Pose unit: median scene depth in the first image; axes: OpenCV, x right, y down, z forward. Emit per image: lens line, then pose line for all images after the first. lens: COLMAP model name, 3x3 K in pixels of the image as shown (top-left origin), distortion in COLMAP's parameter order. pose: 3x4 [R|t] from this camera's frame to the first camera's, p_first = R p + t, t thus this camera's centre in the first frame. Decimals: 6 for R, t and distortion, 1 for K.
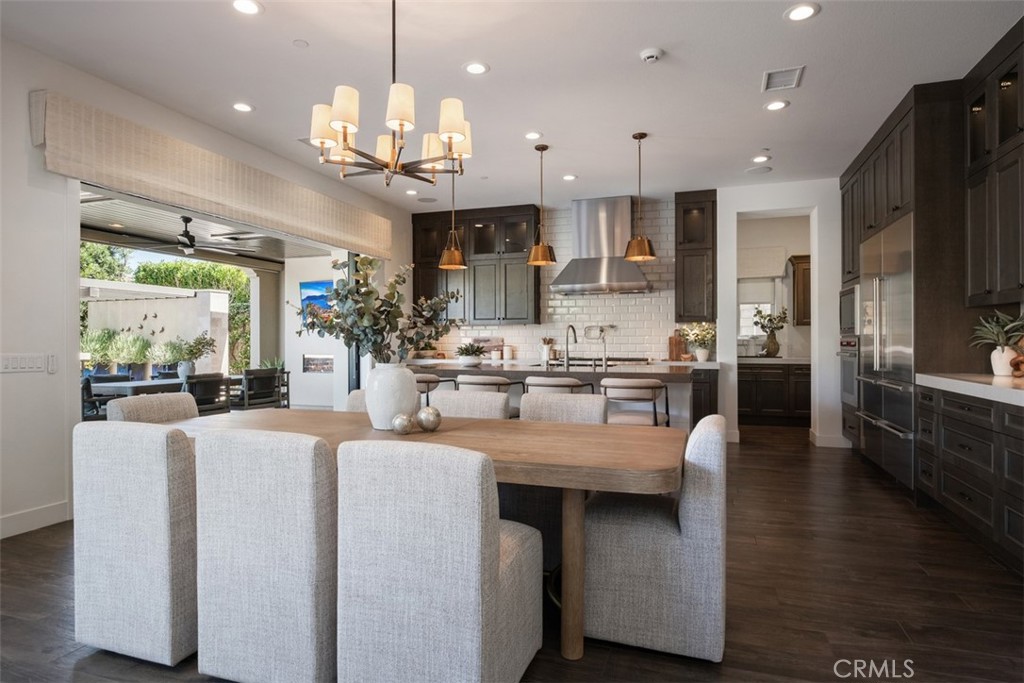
lens RADIAL K [[571.6, 0, 512.0], [0, 571.6, 341.5], [0, 0, 1]] dist [-0.004774, -0.000533]
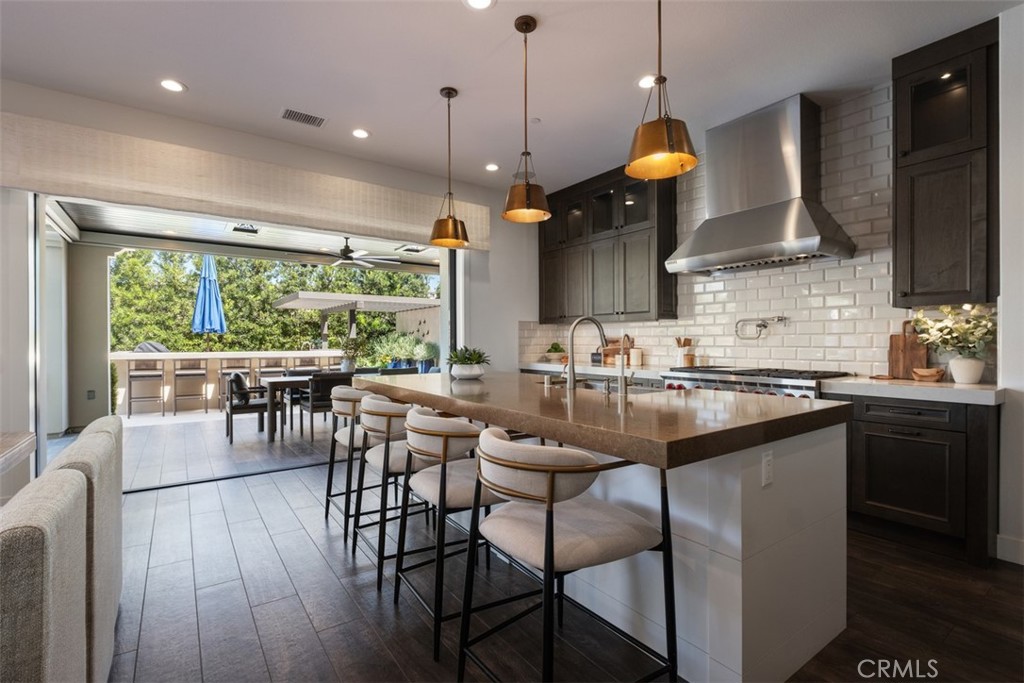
lens RADIAL K [[467.0, 0, 511.4], [0, 467.0, 343.5], [0, 0, 1]] dist [-0.000961, -0.000181]
pose [[0.814428, 0.001991, -0.580262, 0.242081], [0.001893, 0.999980, 0.006087, -0.003183], [0.580262, -0.006056, 0.814407, 0.434549]]
